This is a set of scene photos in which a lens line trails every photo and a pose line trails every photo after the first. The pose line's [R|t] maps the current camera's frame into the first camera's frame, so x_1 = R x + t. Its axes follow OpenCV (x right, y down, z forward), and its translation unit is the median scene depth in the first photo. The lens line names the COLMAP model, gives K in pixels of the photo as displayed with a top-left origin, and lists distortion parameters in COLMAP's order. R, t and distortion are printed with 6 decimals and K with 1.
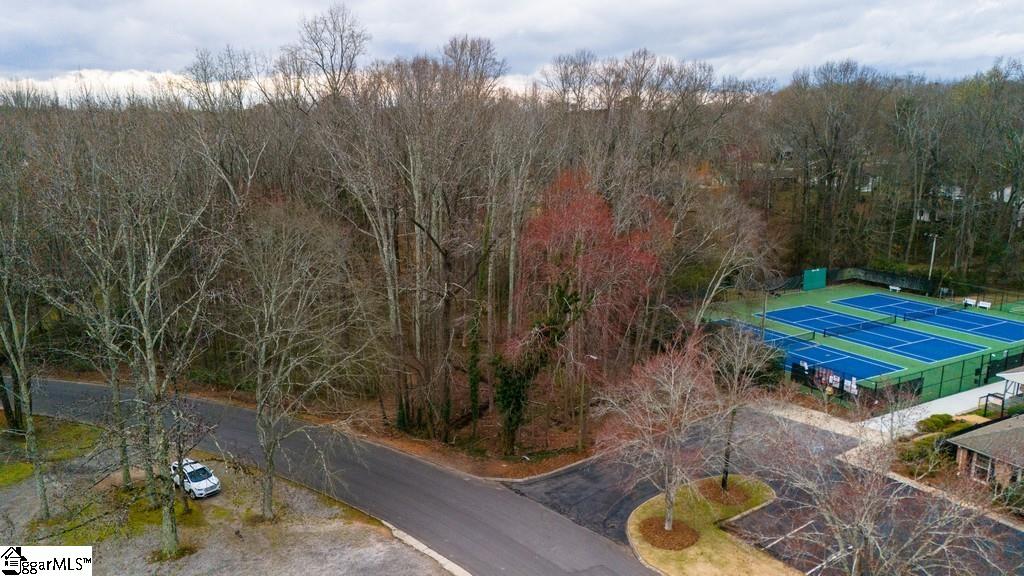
lens RADIAL K [[756.6, 0, 512.0], [0, 756.6, 288.0], [0, 0, 1]] dist [0.040735, -0.001165]
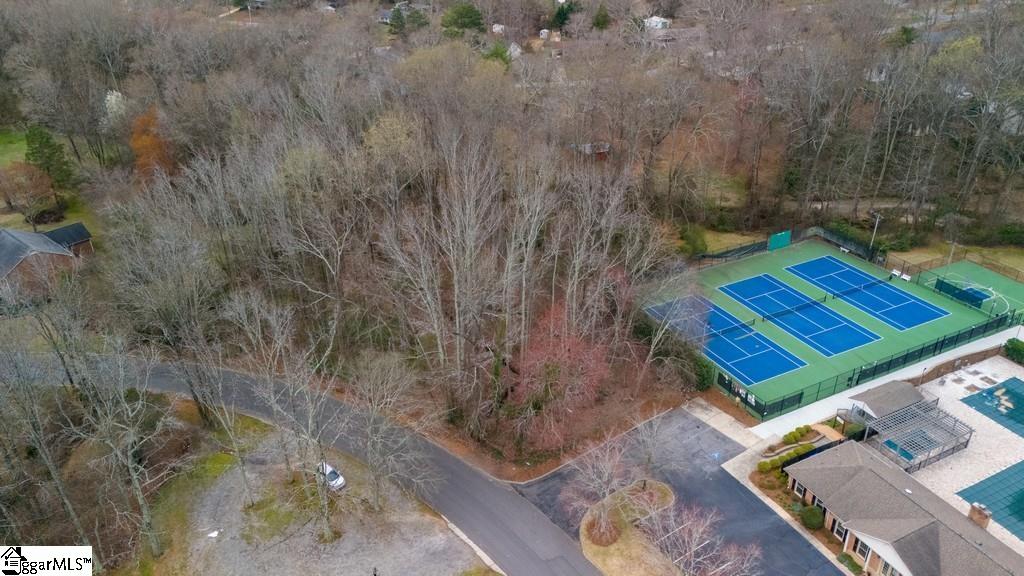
lens RADIAL K [[756.6, 0, 512.0], [0, 756.6, 288.0], [0, 0, 1]] dist [0.040735, -0.001165]
pose [[0.998605, 0.009891, -0.051868, 0.070331], [0.005150, 0.959372, 0.282098, -0.632664], [0.052551, -0.281971, 0.957983, -0.476864]]
